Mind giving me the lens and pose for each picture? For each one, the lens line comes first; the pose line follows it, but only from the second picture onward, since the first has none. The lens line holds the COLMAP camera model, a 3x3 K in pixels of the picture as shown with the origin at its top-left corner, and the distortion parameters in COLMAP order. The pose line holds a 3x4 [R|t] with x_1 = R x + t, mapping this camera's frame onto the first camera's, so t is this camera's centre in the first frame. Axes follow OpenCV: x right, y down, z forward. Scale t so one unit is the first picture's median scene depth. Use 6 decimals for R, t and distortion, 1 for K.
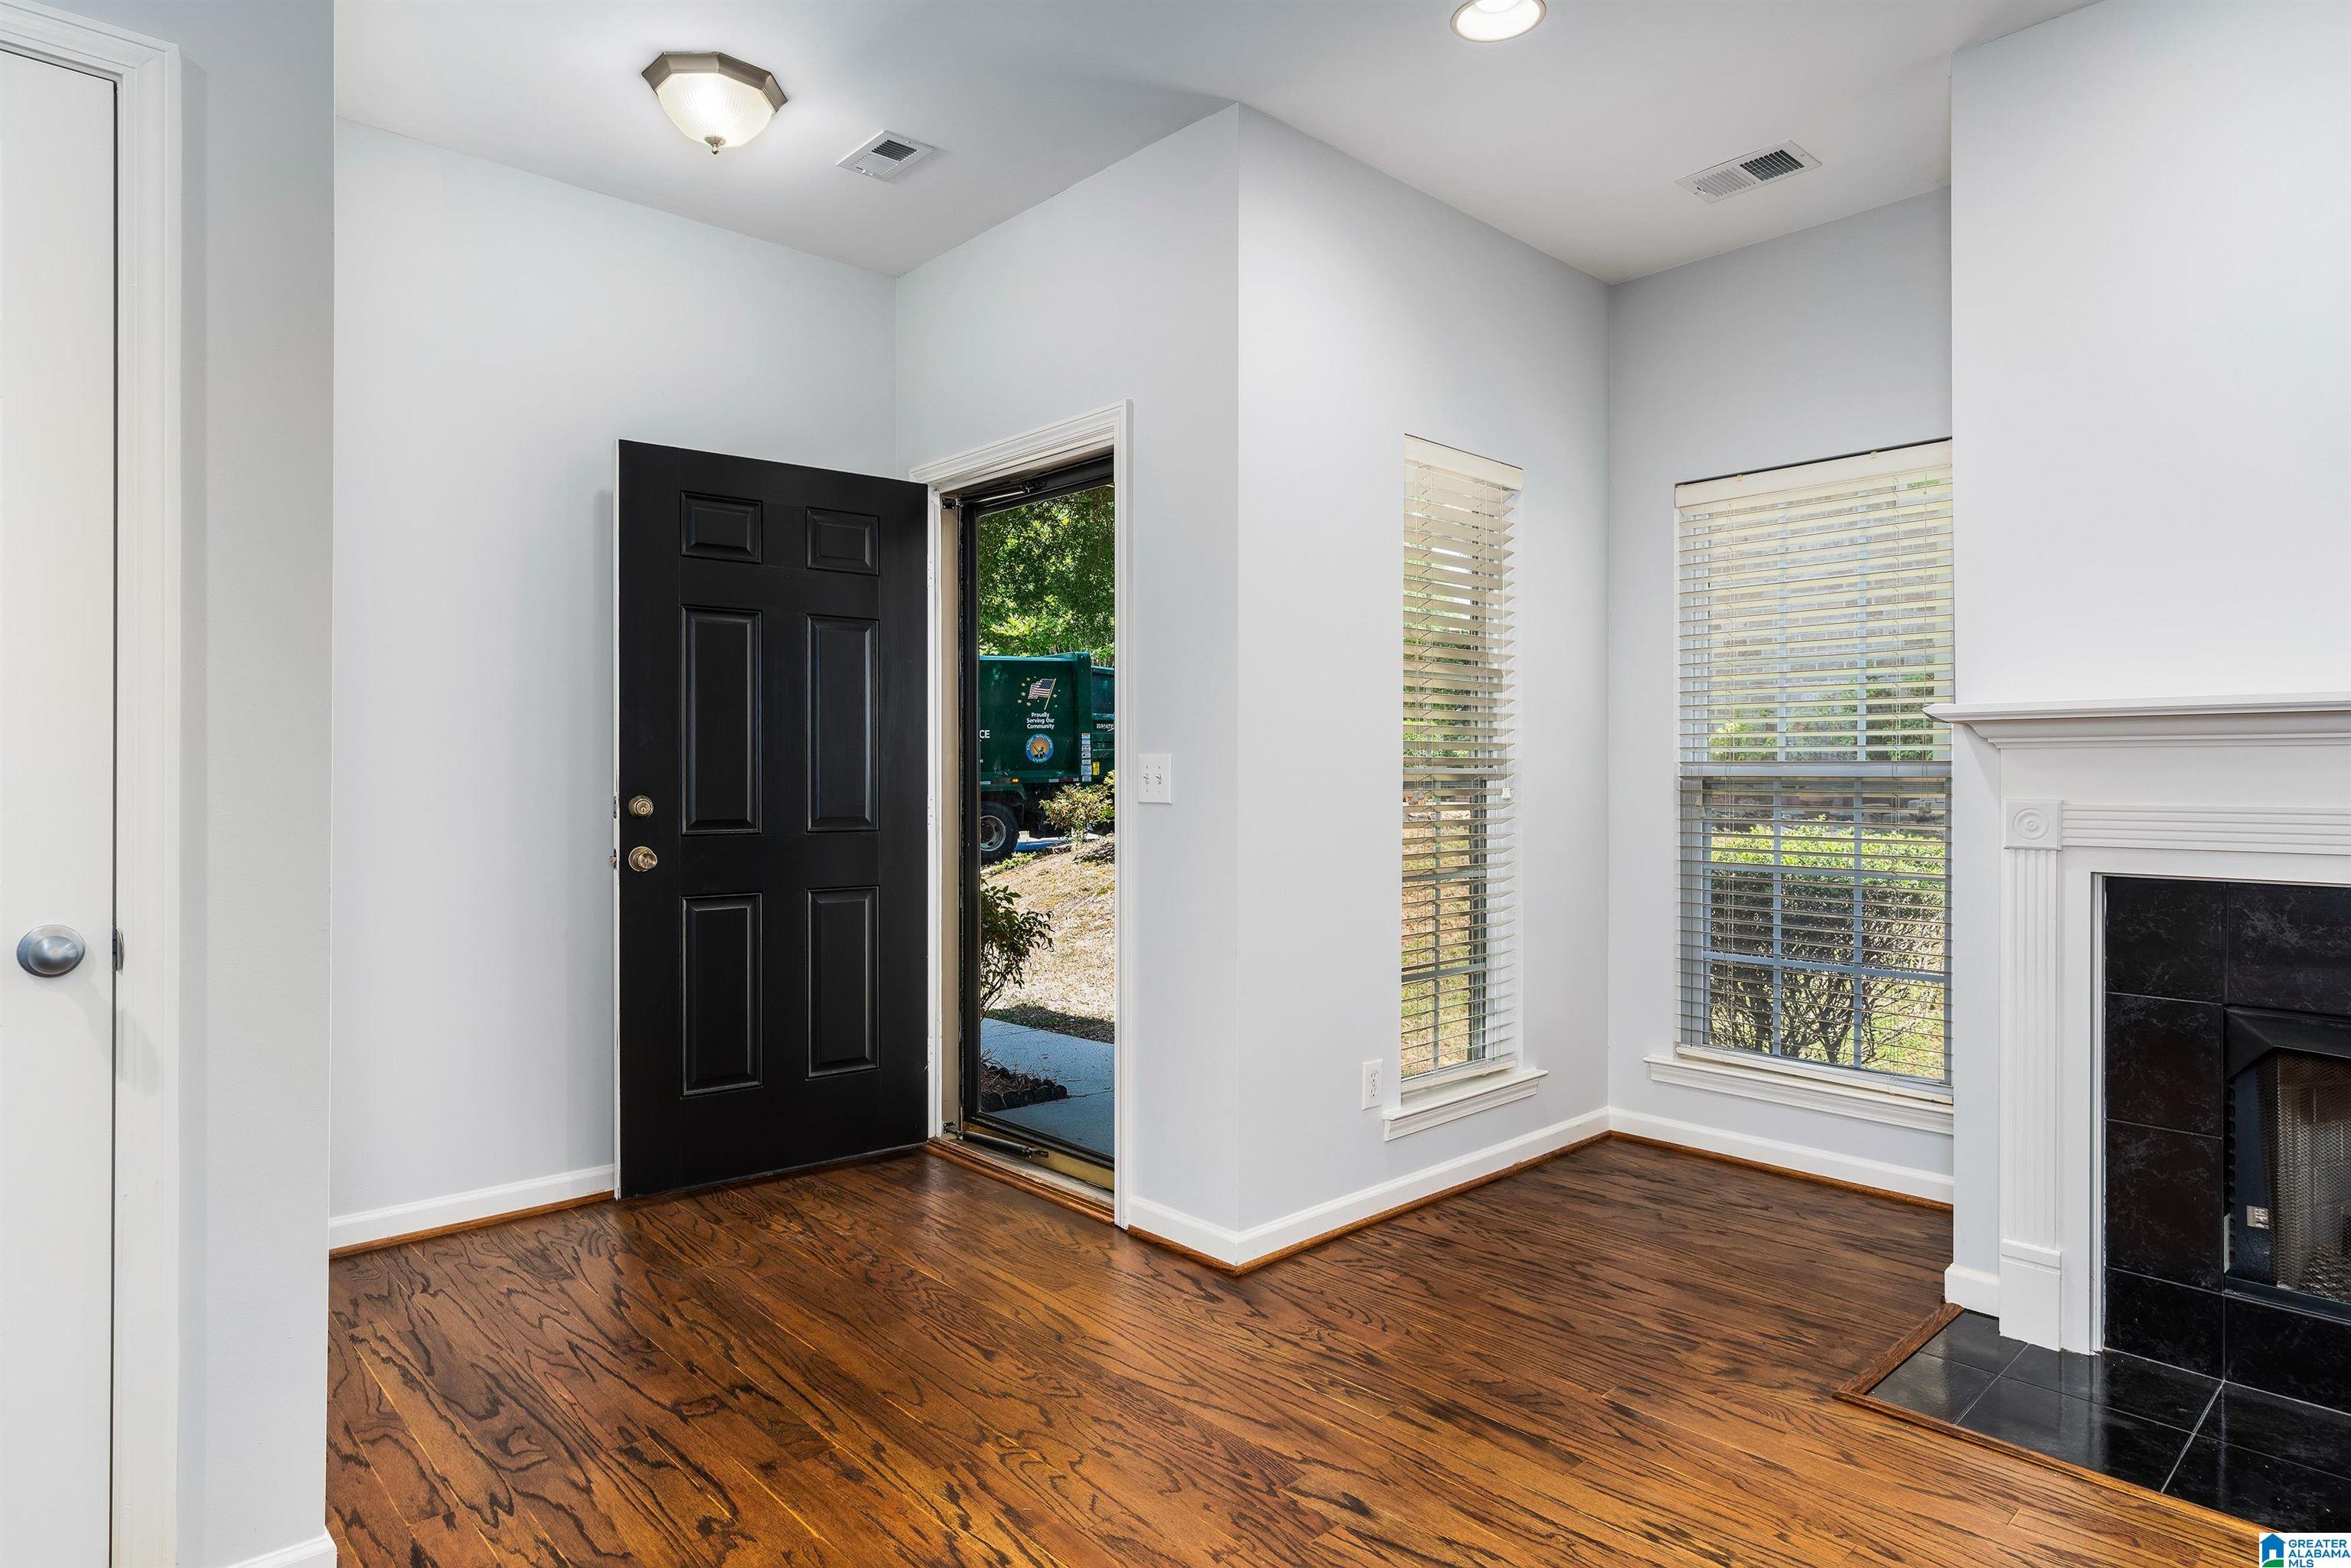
lens RADIAL K [[1313.7, 0, 1175.5], [0, 1313.7, 784.0], [0, 0, 1]] dist [-0.001077, -0.000696]
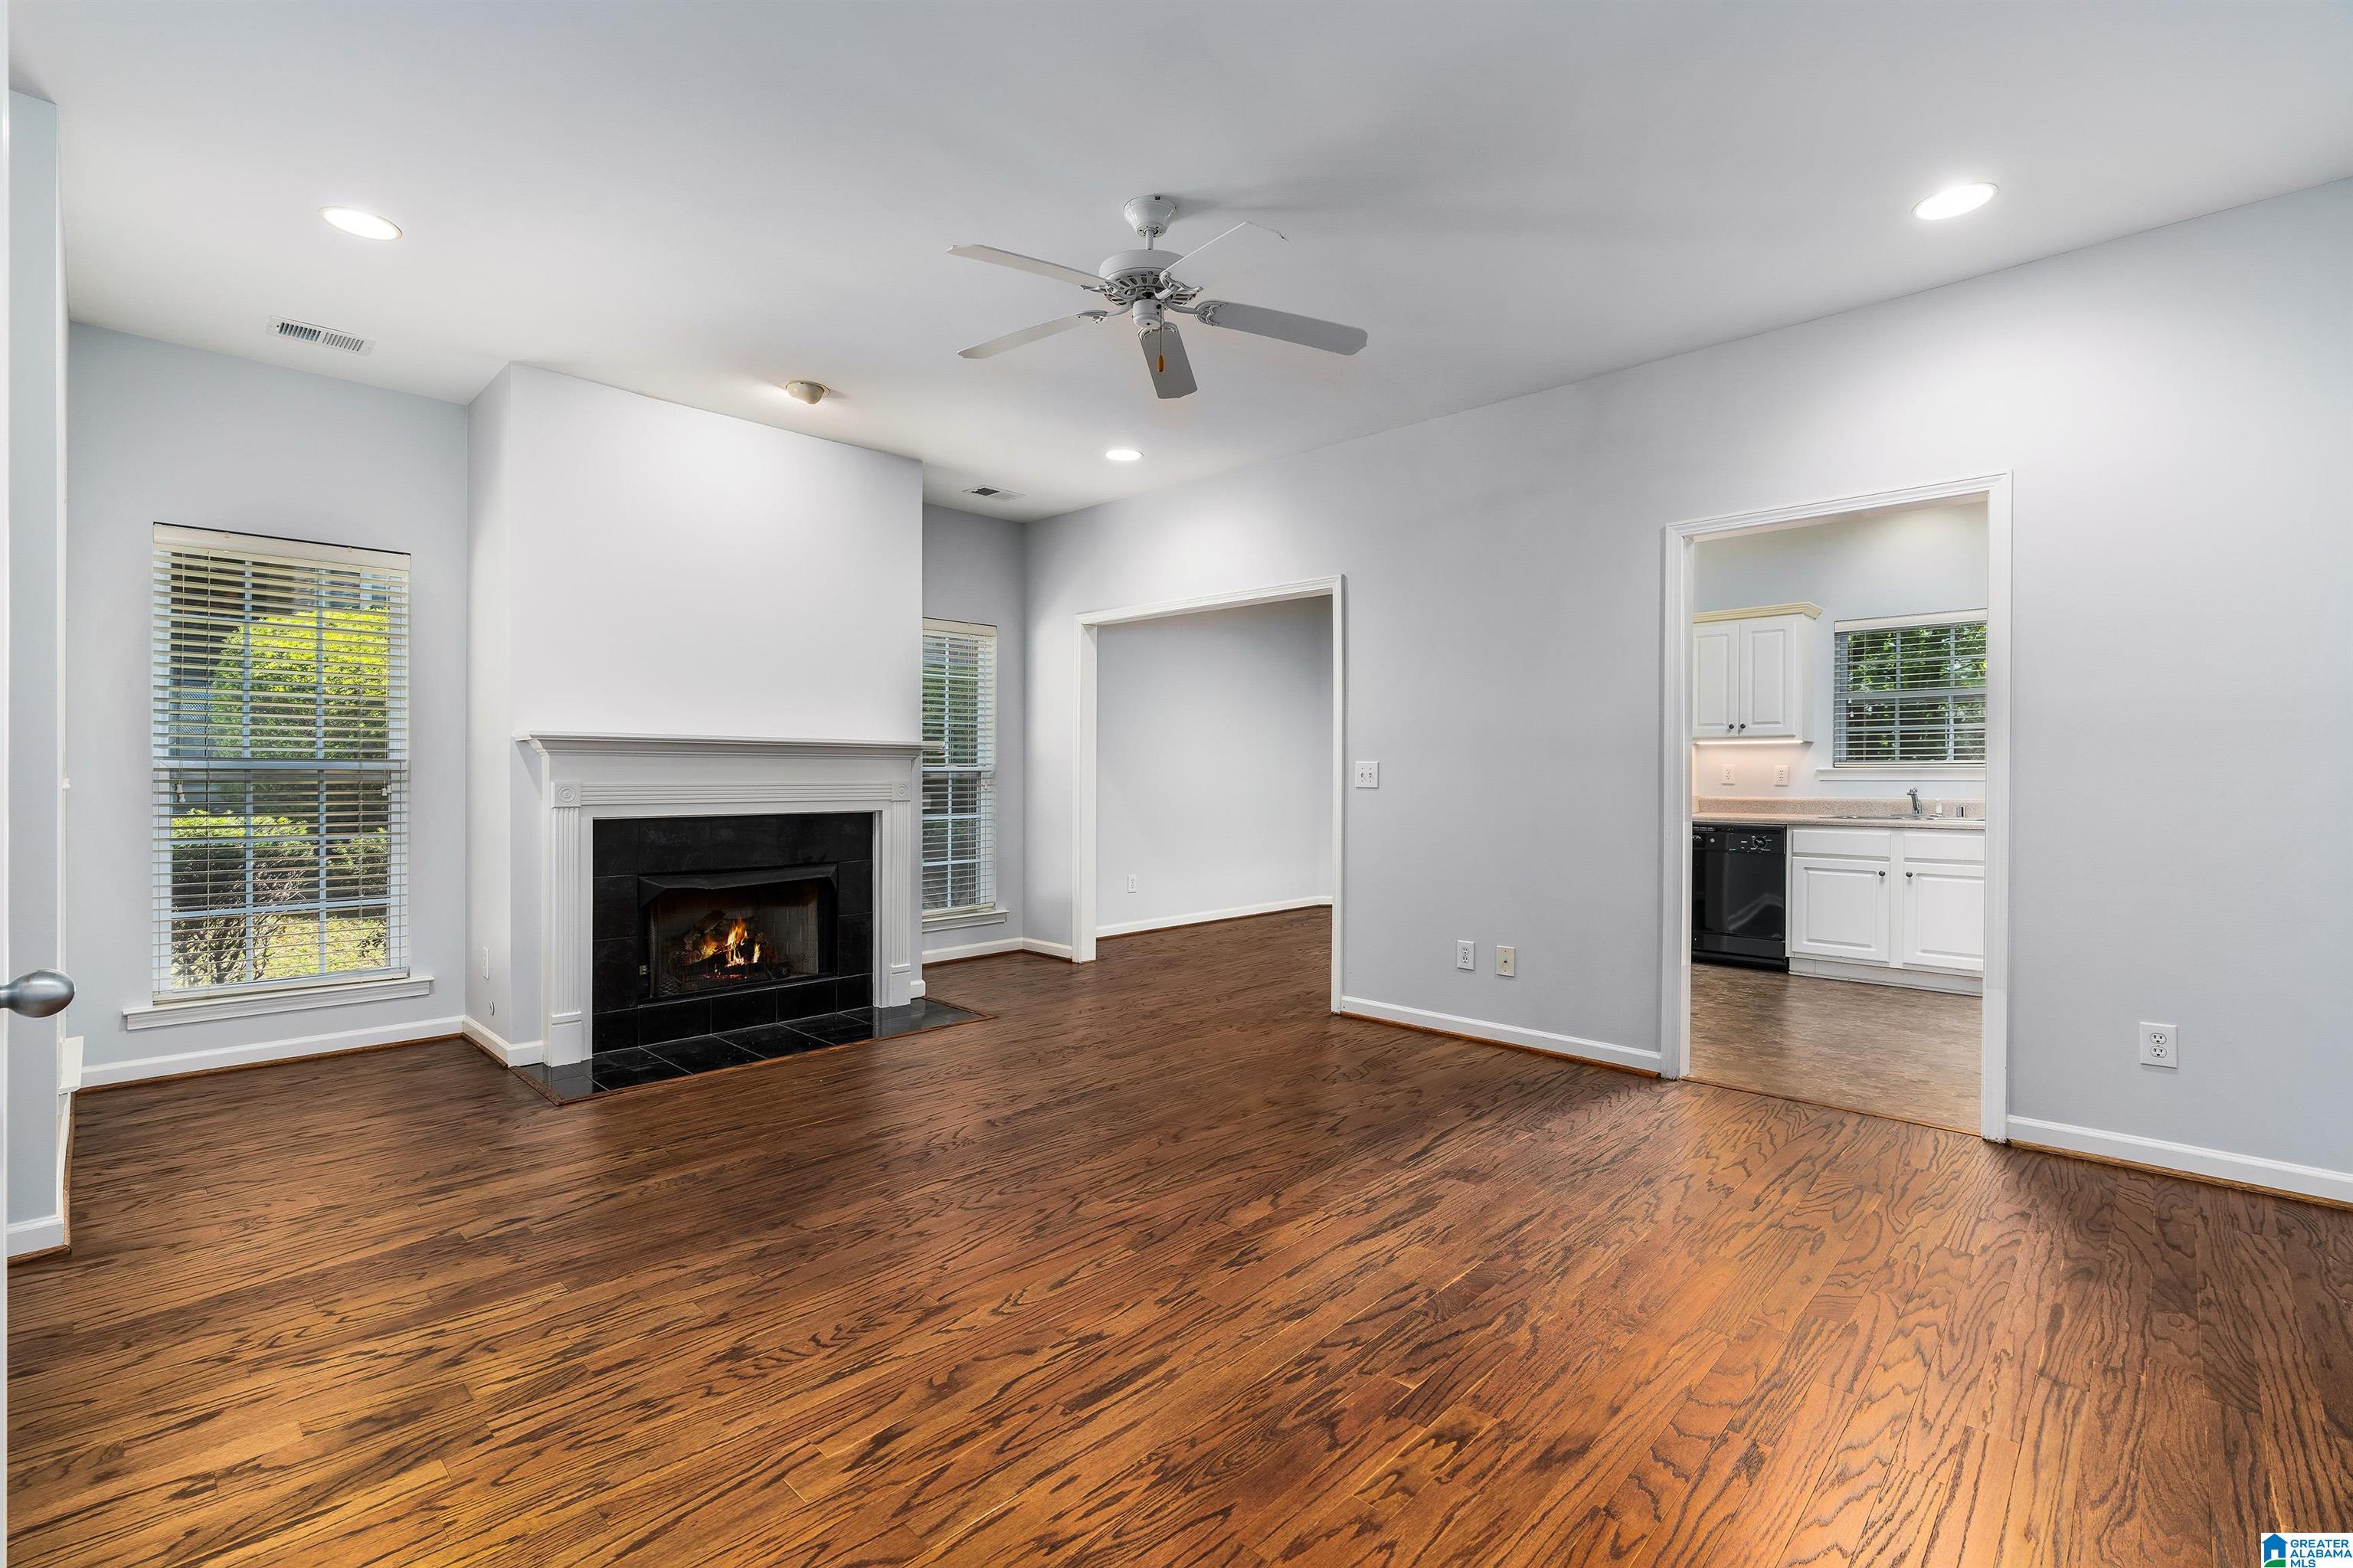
lens RADIAL K [[1038.9, 0, 1163.4], [0, 1038.9, 777.4], [0, 0, 1]] dist [-0.009292, -0.000248]
pose [[-0.049136, -0.008208, 0.998758, -1.002643], [0.001949, 0.999964, 0.008314, -0.005914], [-0.998790, 0.002356, -0.049118, 0.222692]]
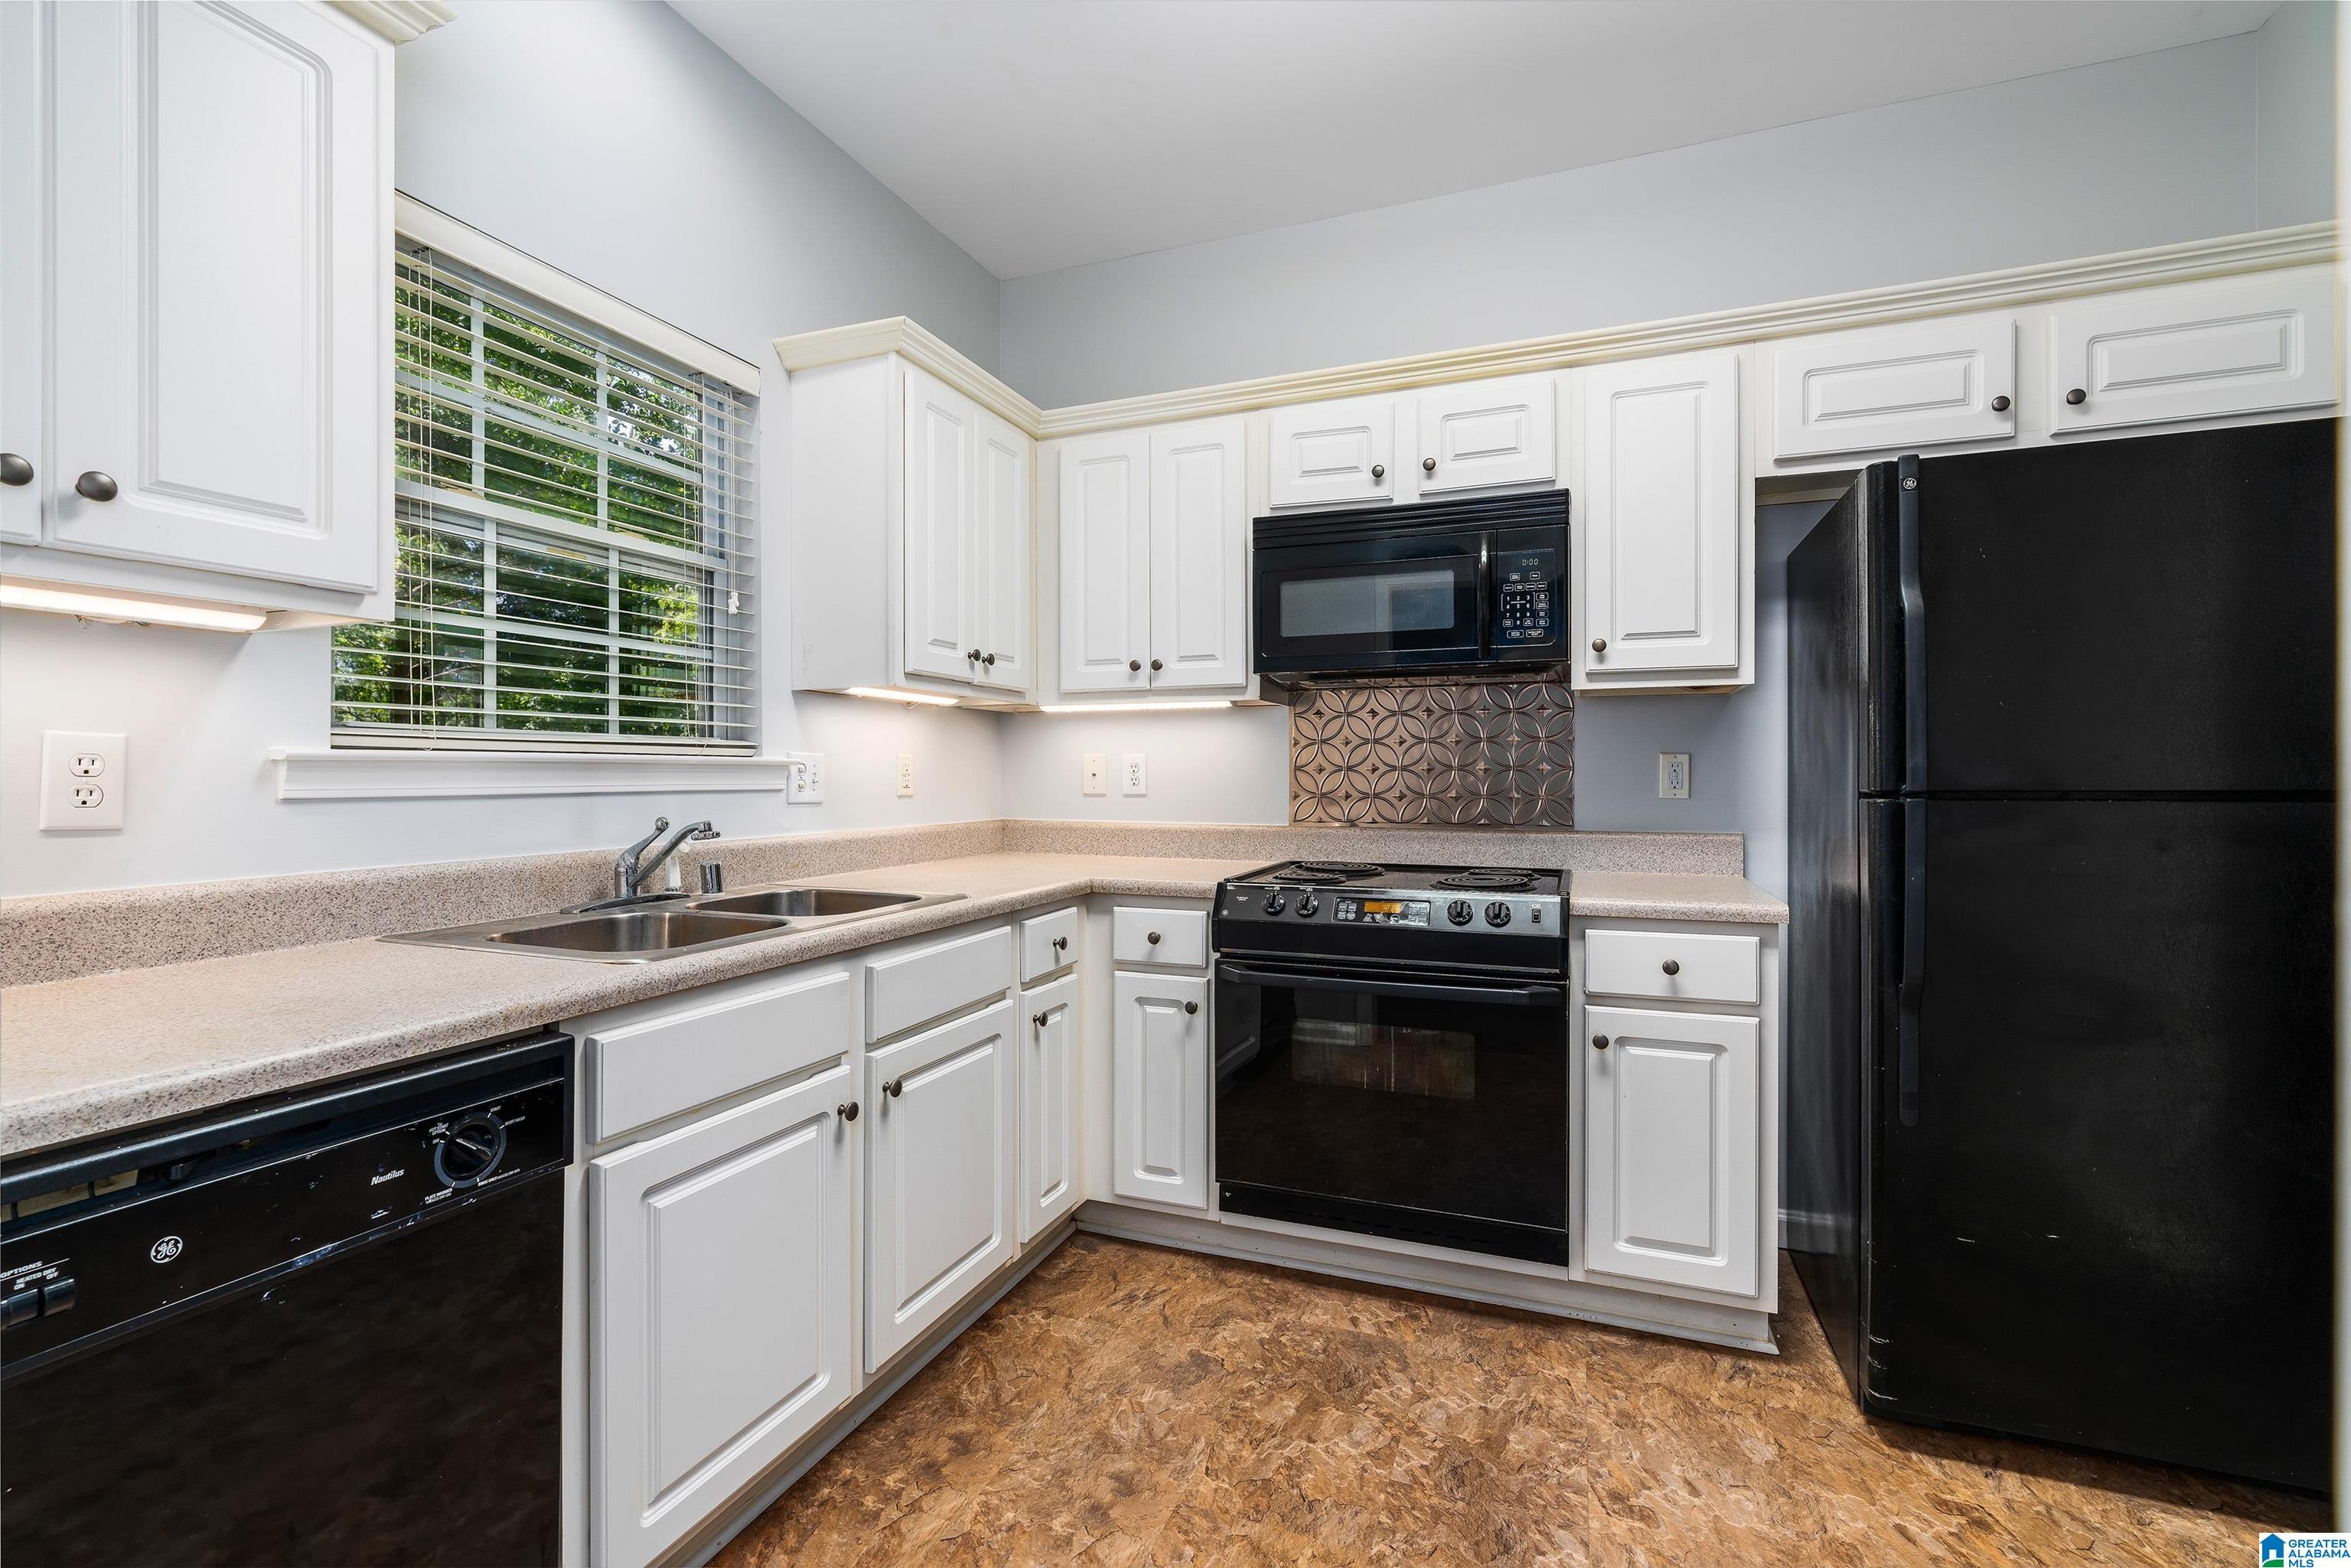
lens RADIAL K [[1039.2, 0, 1175.5], [0, 1039.2, 784.0], [0, 0, 1]] dist [-0.001772, -0.000080]
pose [[-0.900696, -0.000699, -0.434450, 1.310720], [-0.004792, 0.999954, 0.008325, 0.008638], [0.434424, 0.009580, -0.900657, -0.773590]]
